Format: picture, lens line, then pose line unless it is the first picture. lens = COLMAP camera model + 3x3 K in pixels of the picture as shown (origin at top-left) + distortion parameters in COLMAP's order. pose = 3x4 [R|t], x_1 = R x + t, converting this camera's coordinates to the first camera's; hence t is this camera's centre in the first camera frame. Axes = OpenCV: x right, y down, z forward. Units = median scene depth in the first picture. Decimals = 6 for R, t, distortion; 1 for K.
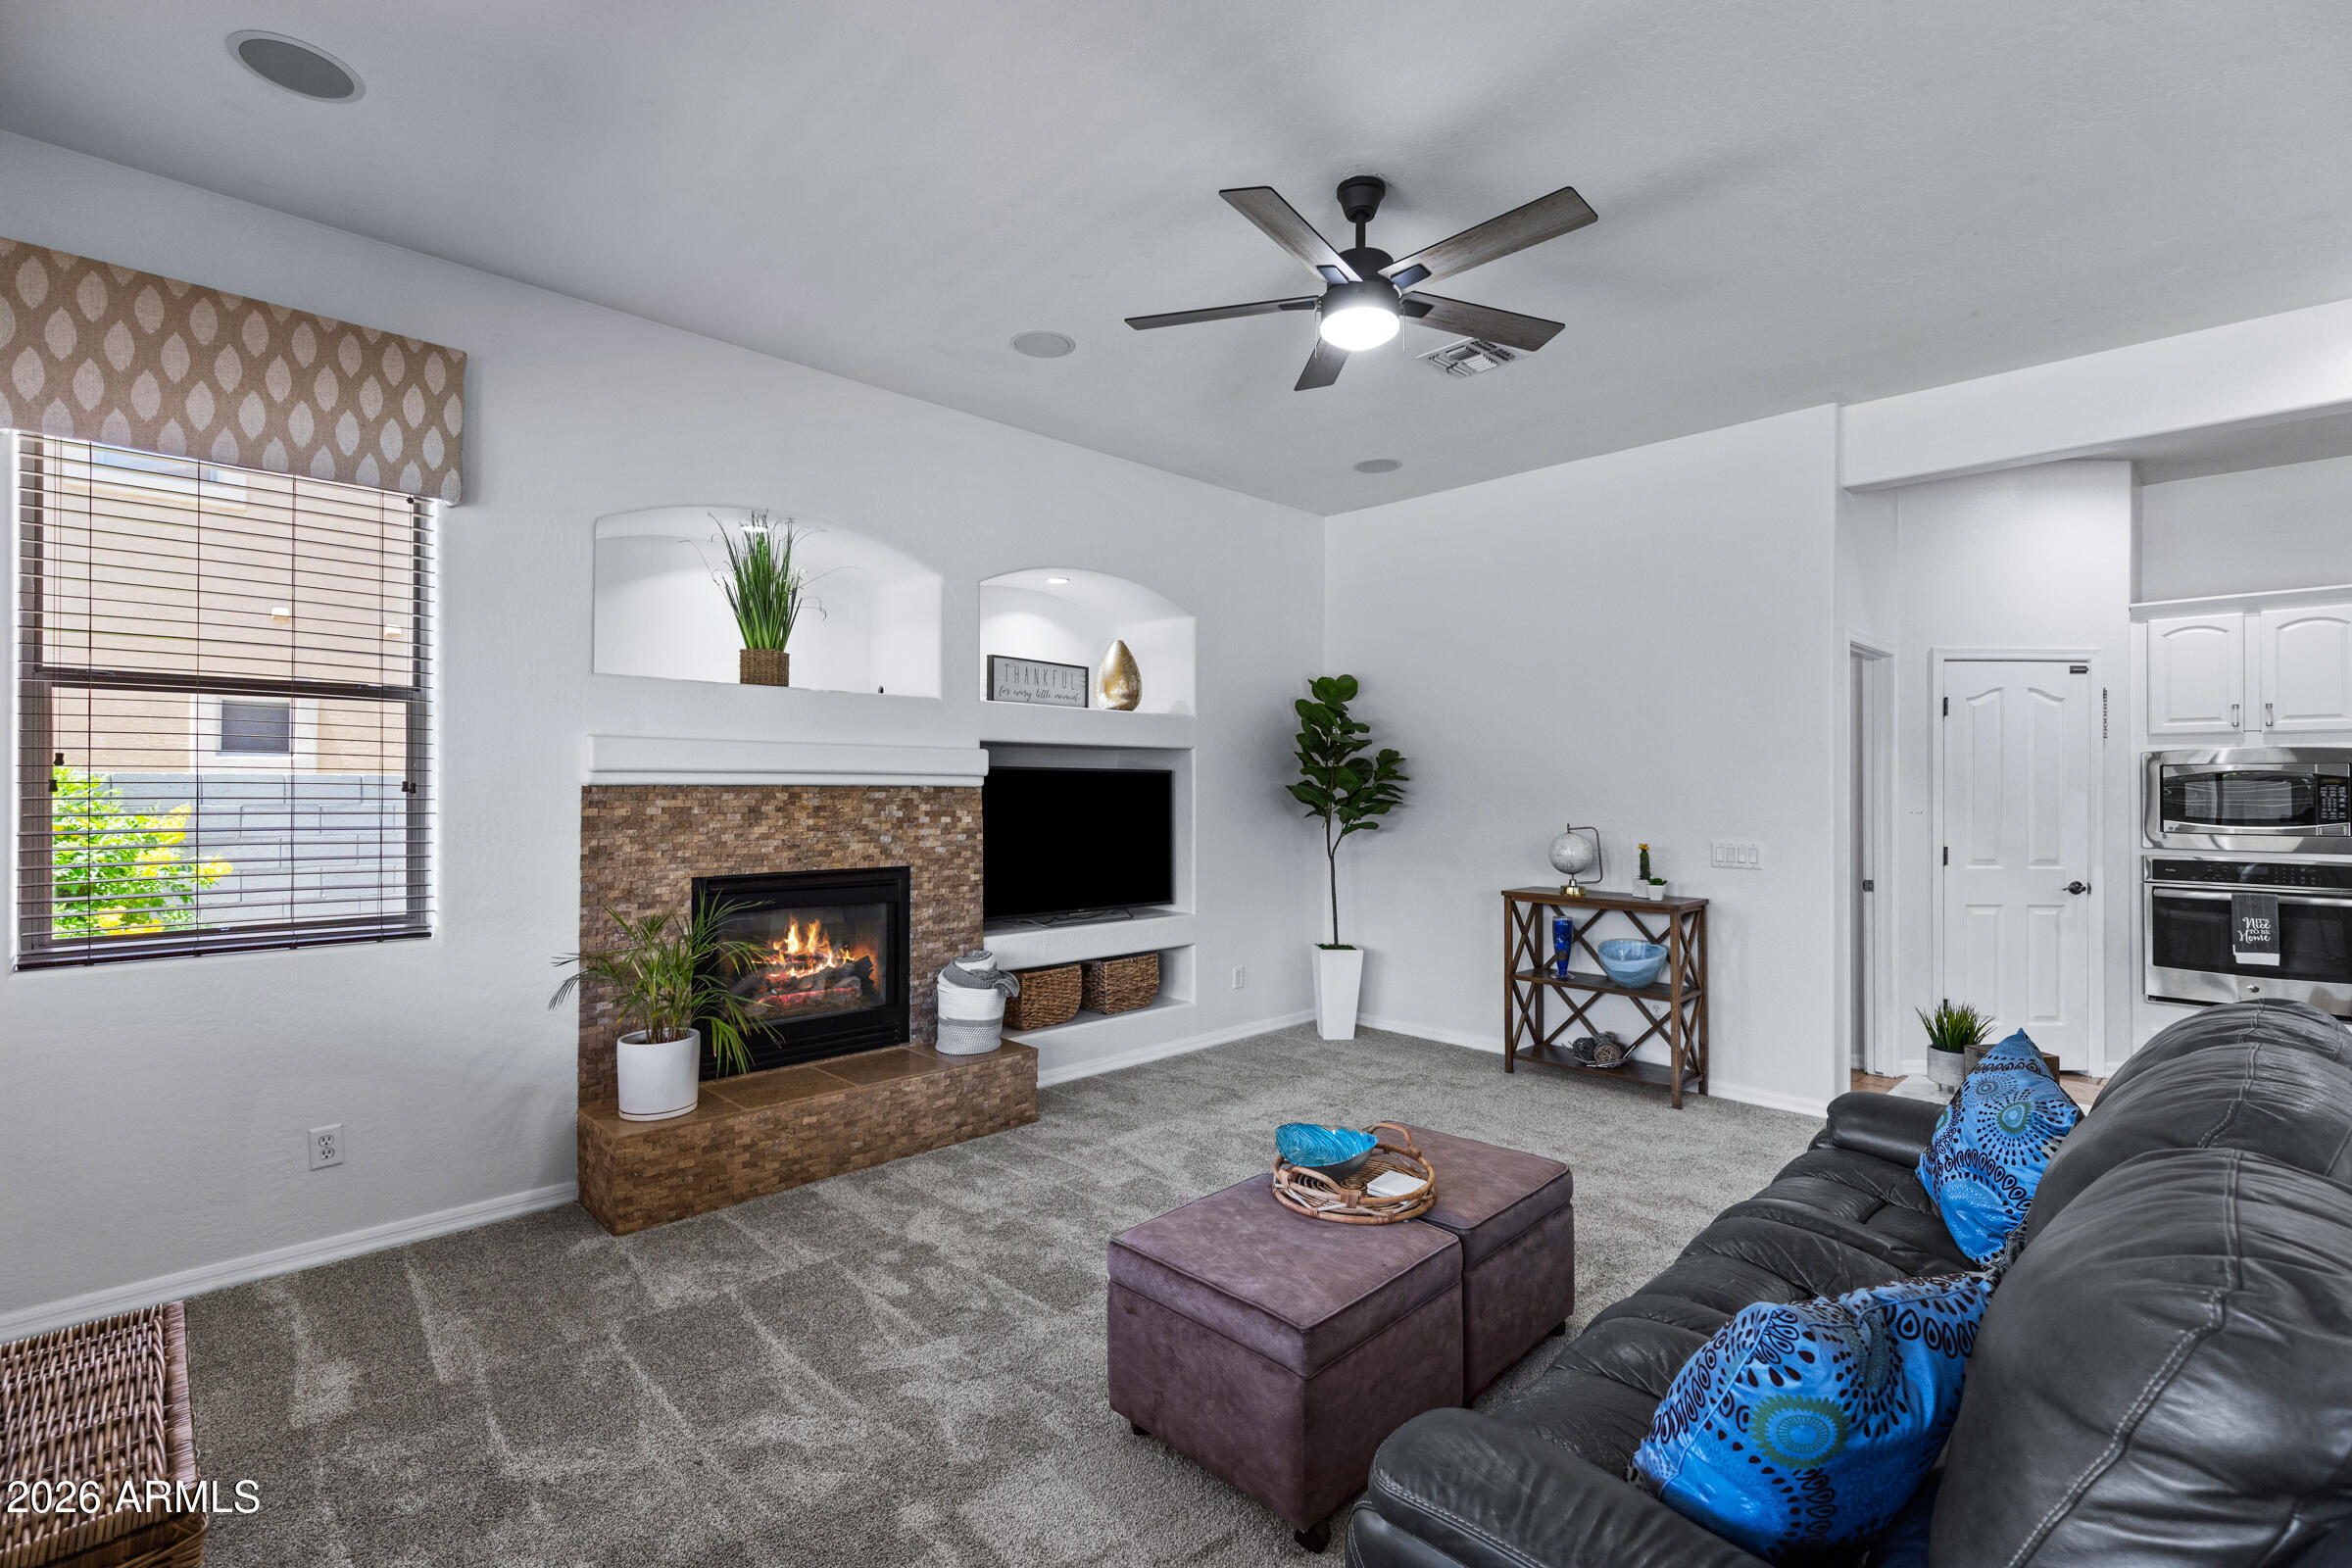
lens RADIAL K [[1053.8, 0, 1176.0], [0, 1053.8, 784.0], [0, 0, 1]] dist [0.003956, 0.000024]
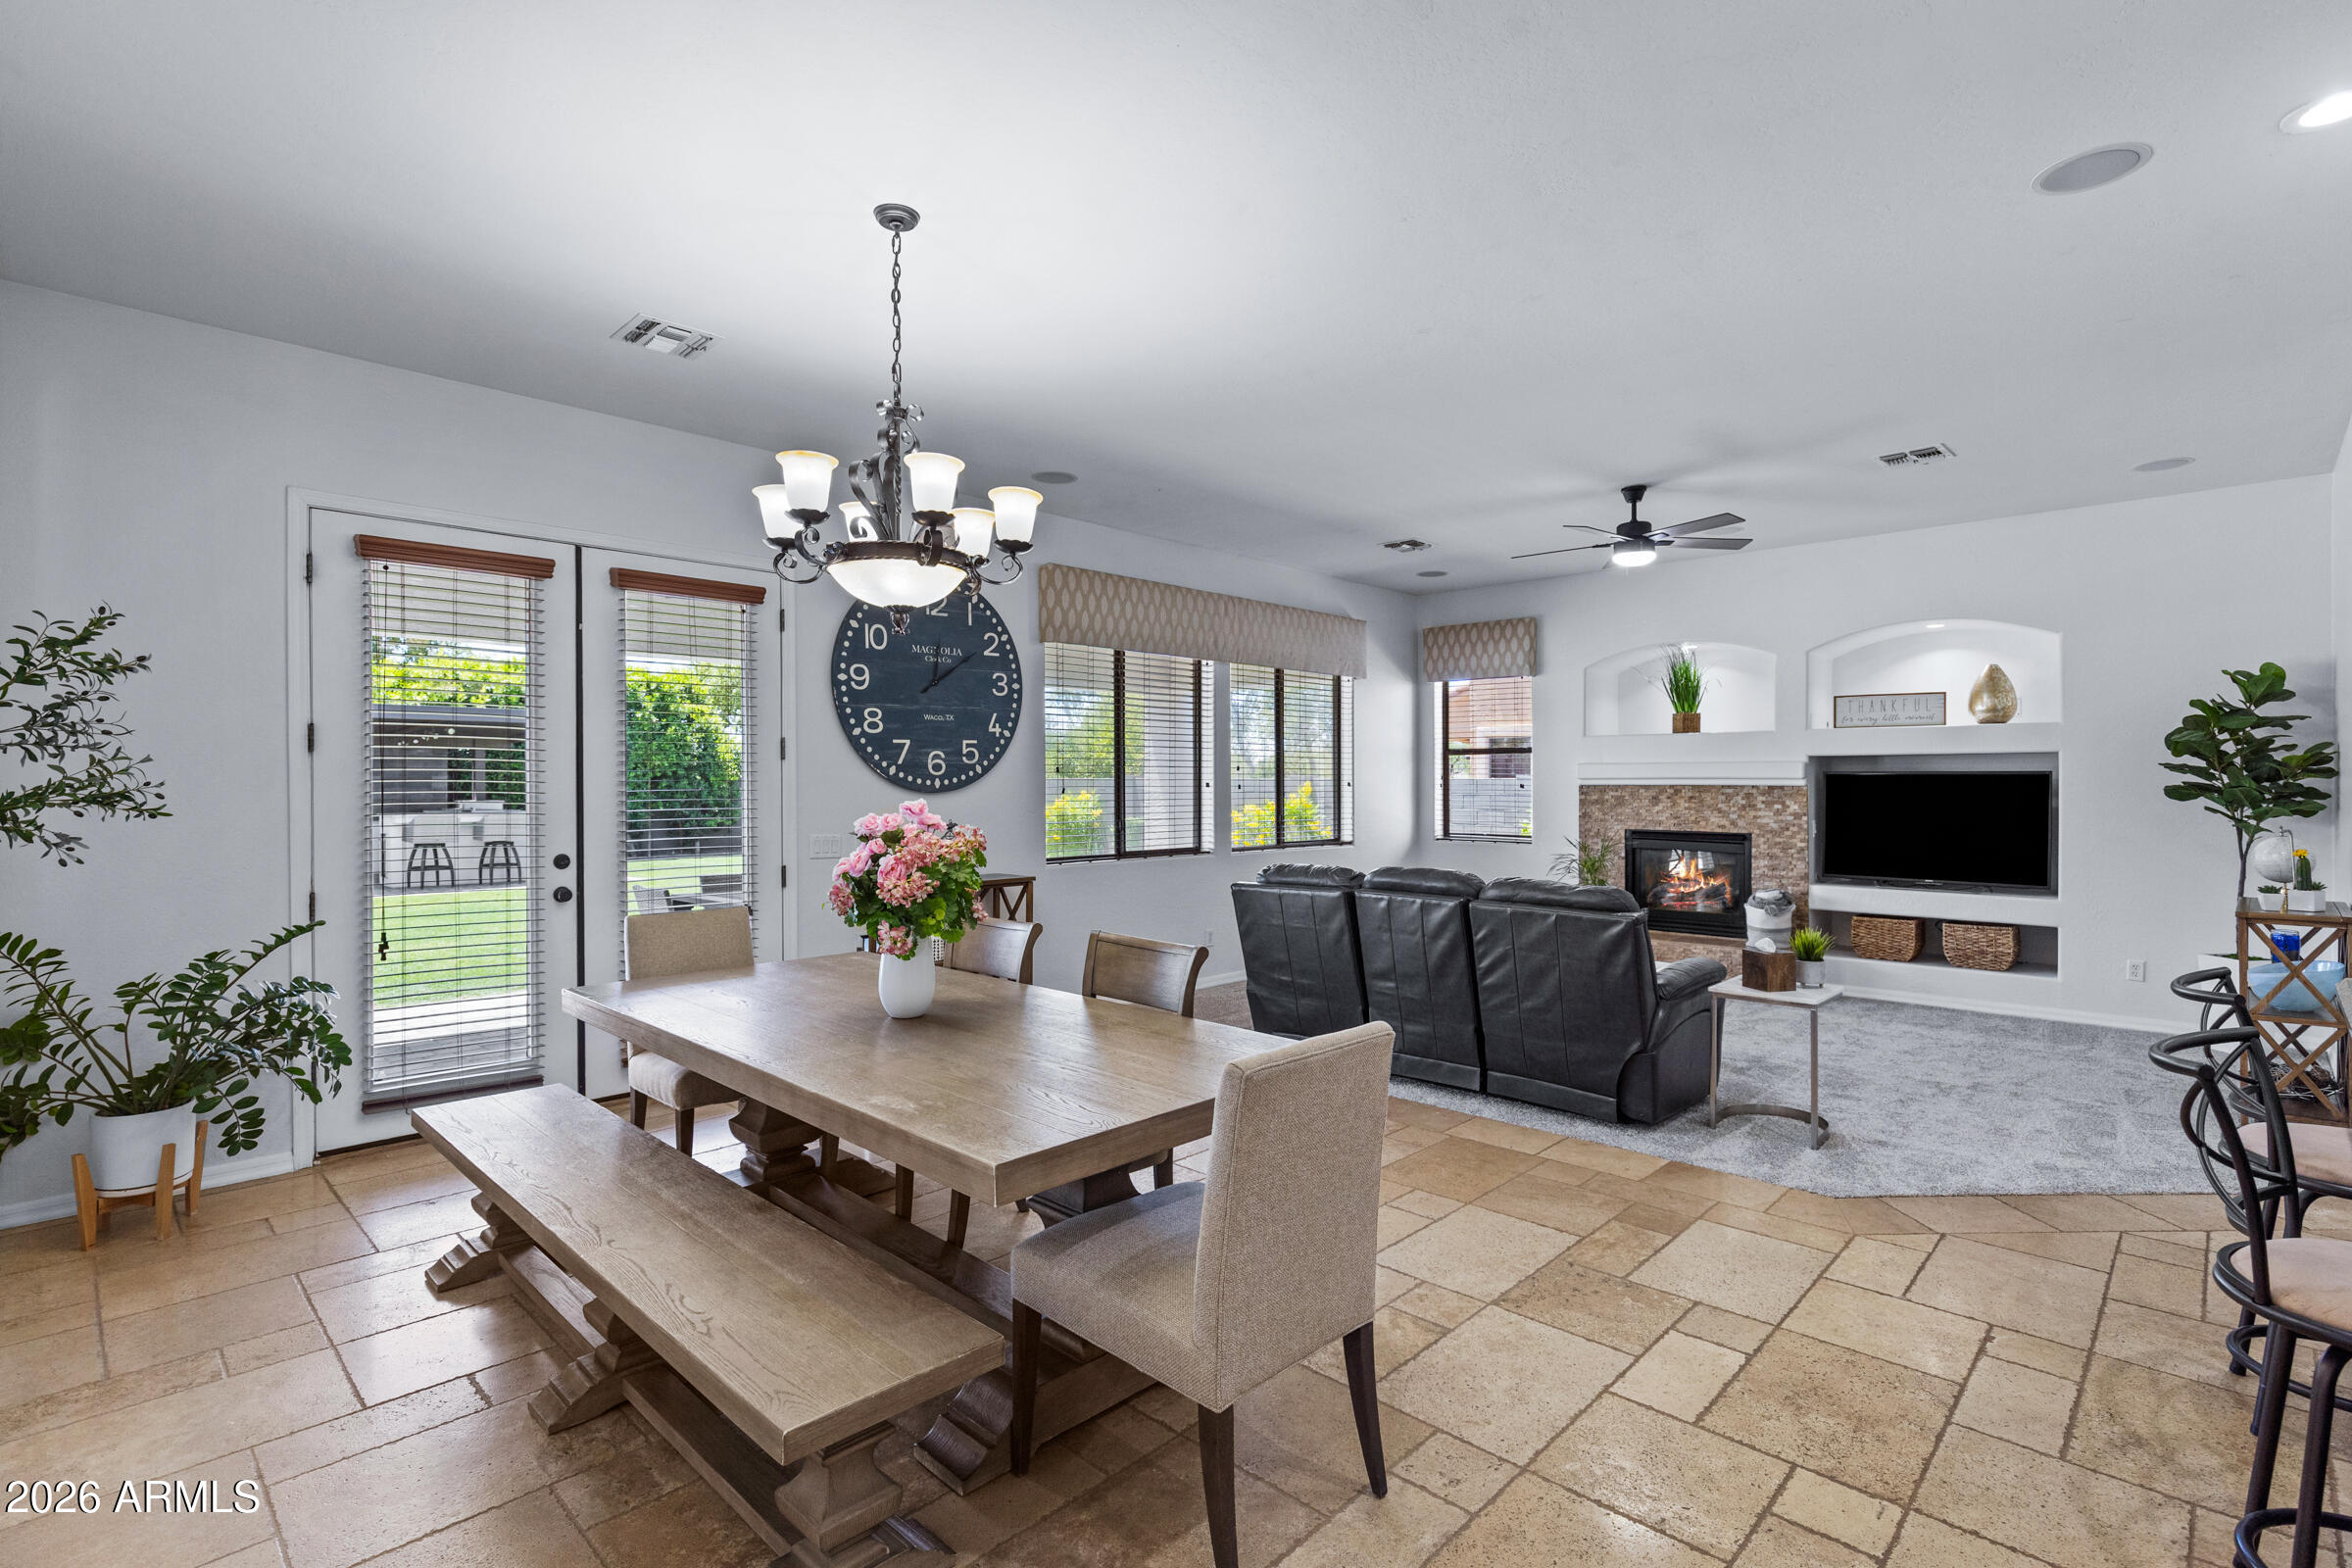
lens RADIAL K [[1098.1, 0, 1176.0], [0, 1098.1, 784.0], [0, 0, 1]] dist [0.000195, -0.000280]
pose [[0.037402, -0.002813, -0.999296, 1.439060], [0.001467, 0.999995, -0.002760, 0.002767], [0.999299, -0.001363, 0.037405, 0.021359]]
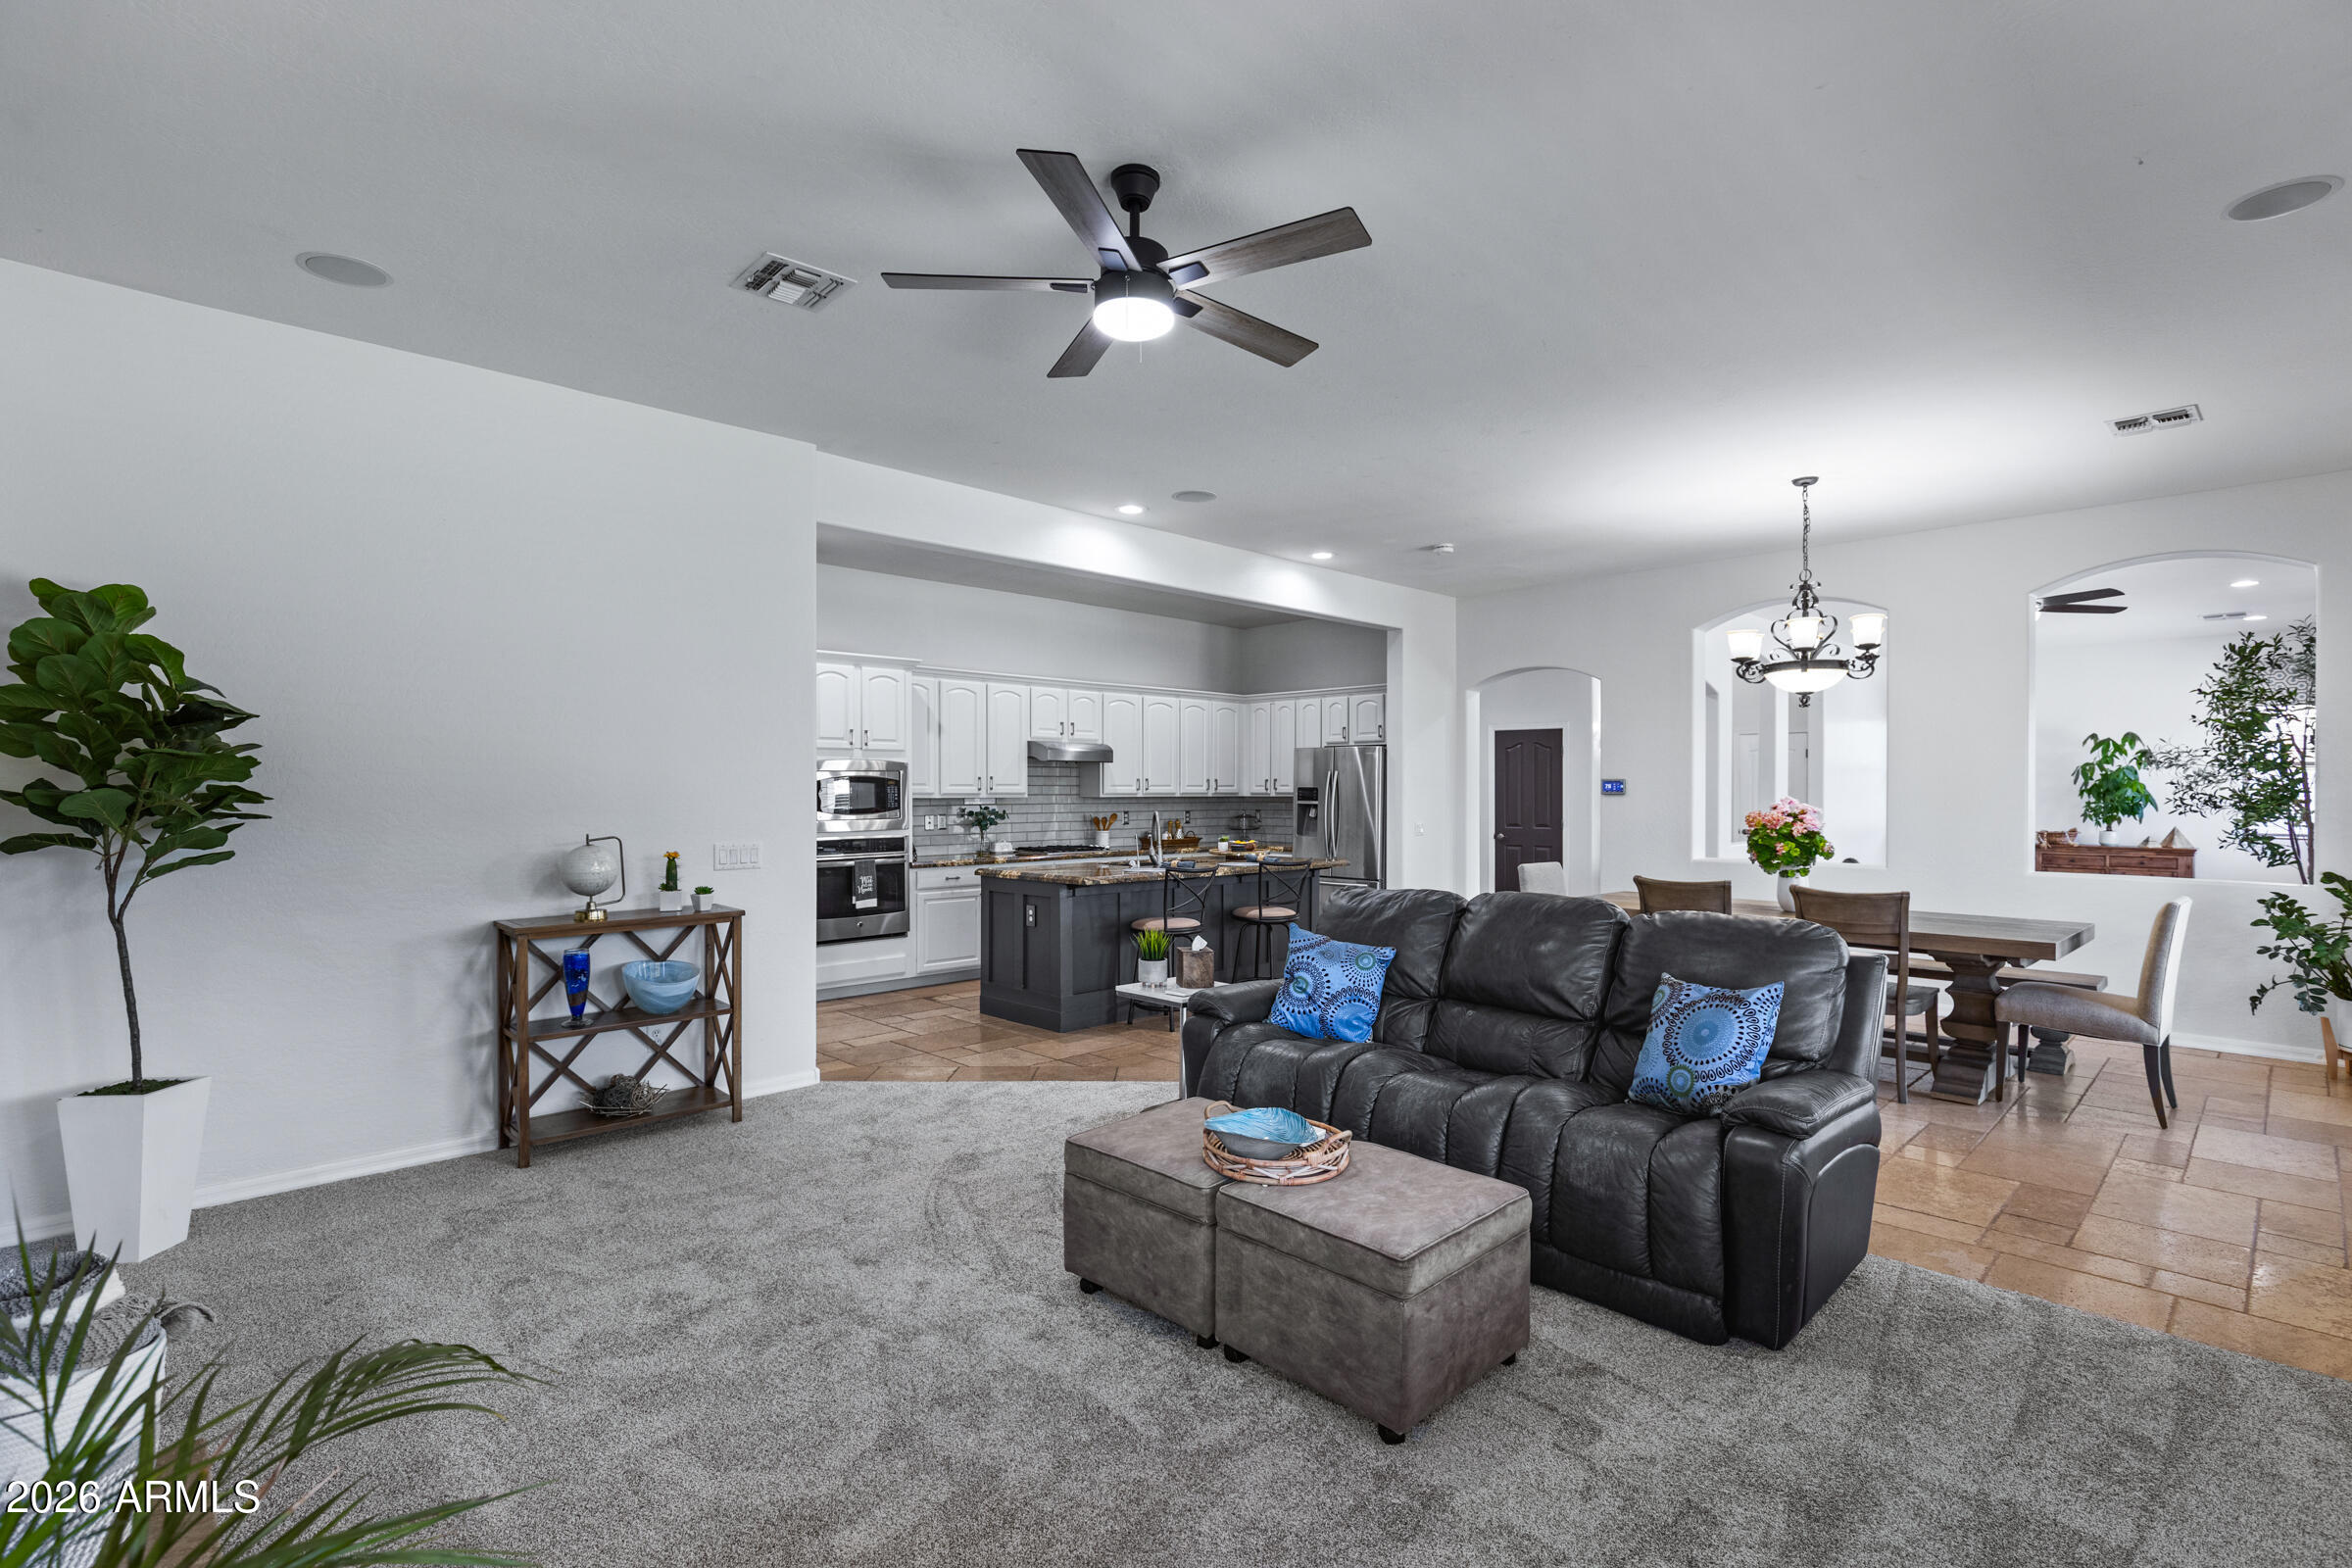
lens RADIAL K [[1098.1, 0, 1176.0], [0, 1098.1, 784.0], [0, 0, 1]] dist [0.000195, -0.000280]
pose [[-0.000525, 0.000485, 1.000000, -0.543175], [-0.000458, 1.000000, -0.000485, -0.000563], [-1.000000, -0.000458, -0.000525, 0.618571]]
